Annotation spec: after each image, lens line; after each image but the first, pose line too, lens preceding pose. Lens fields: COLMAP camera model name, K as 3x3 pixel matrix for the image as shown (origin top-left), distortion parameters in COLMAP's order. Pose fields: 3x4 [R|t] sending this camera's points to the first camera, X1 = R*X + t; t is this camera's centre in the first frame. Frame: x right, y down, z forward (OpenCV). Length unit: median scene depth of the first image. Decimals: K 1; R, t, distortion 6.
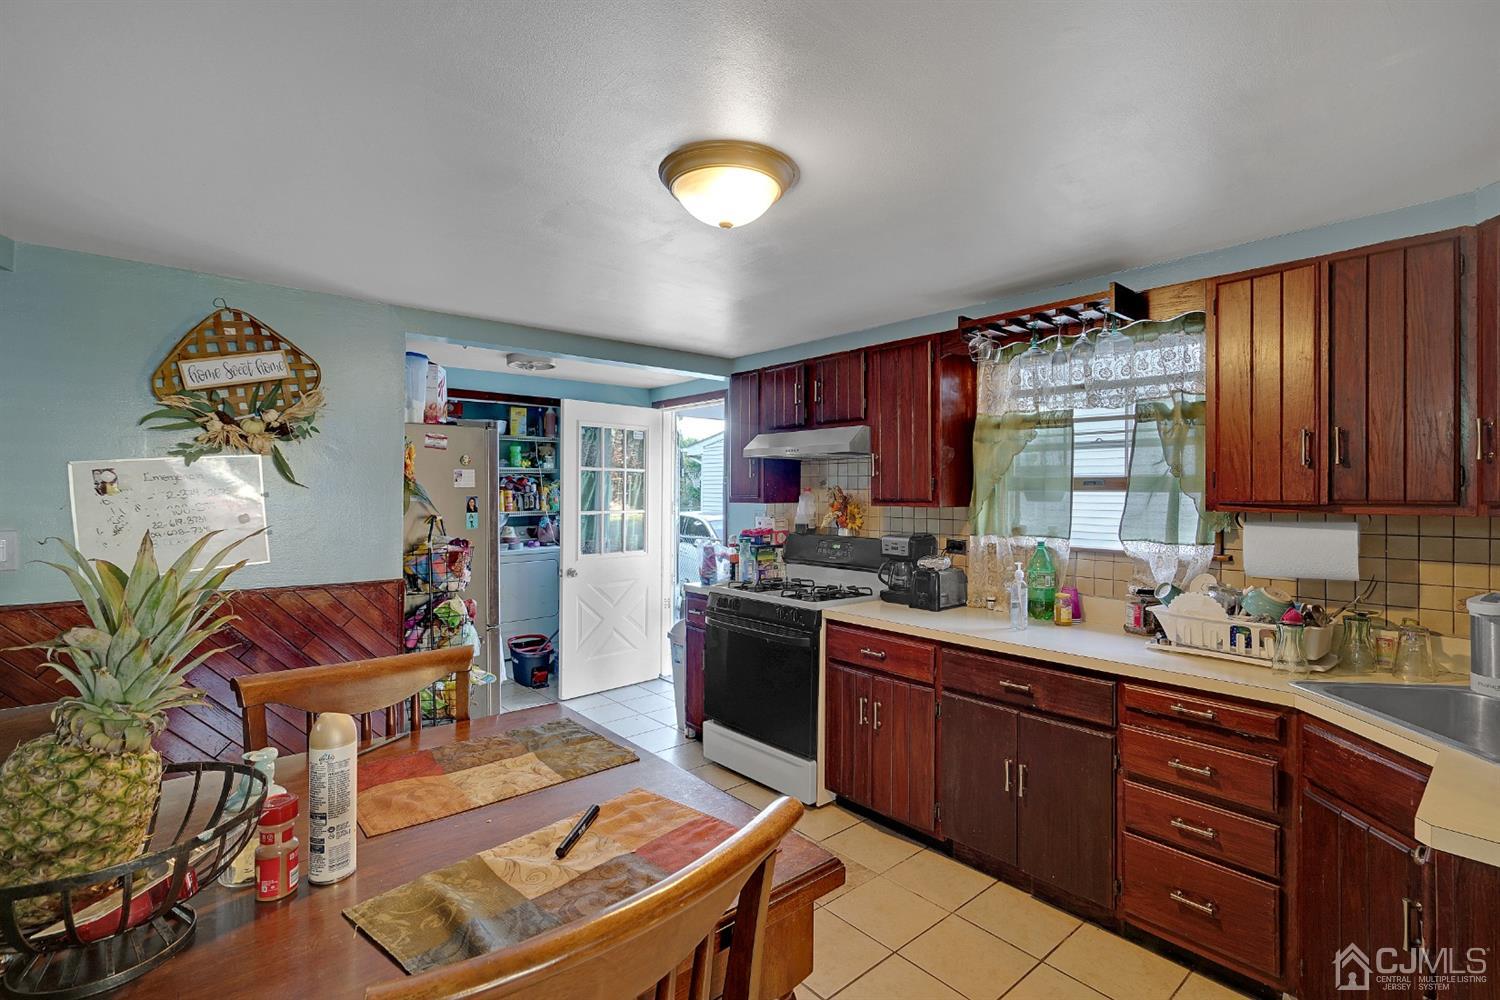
lens RADIAL K [[679.9, 0, 755.8], [0, 679.9, 494.9], [0, 0, 1]] dist [-0.001403, -0.000429]
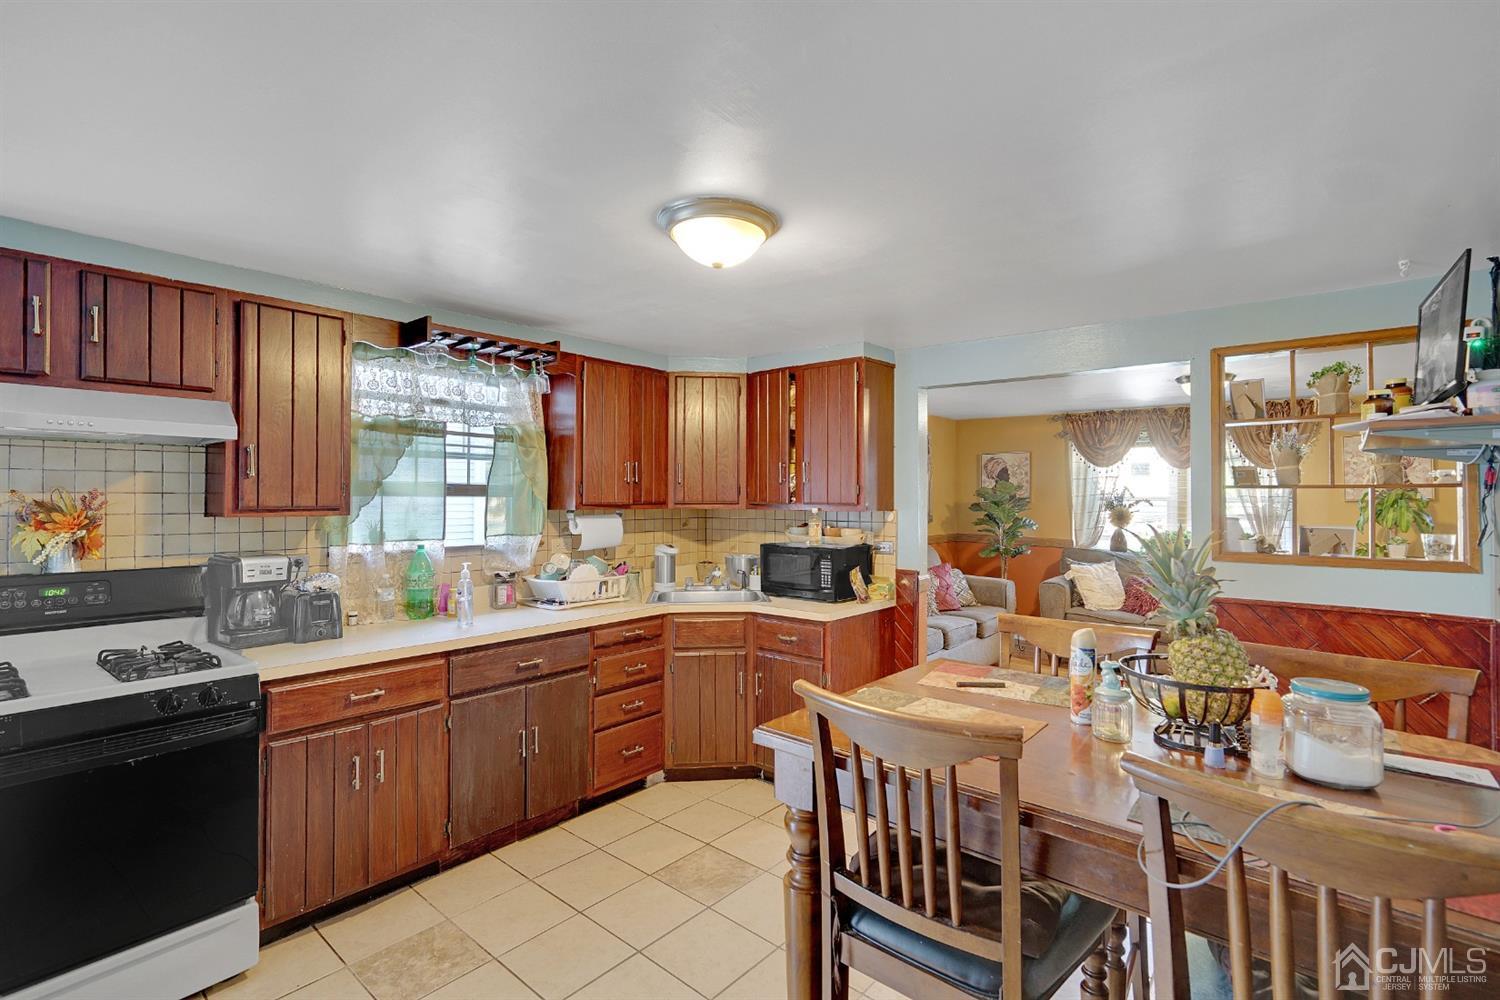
lens RADIAL K [[679.9, 0, 755.8], [0, 679.9, 494.9], [0, 0, 1]] dist [-0.001403, -0.000429]
pose [[-0.127329, -0.001644, 0.991859, -0.732733], [0.000530, 0.999998, 0.001725, -0.009702], [-0.991860, 0.000745, -0.127328, 0.671731]]
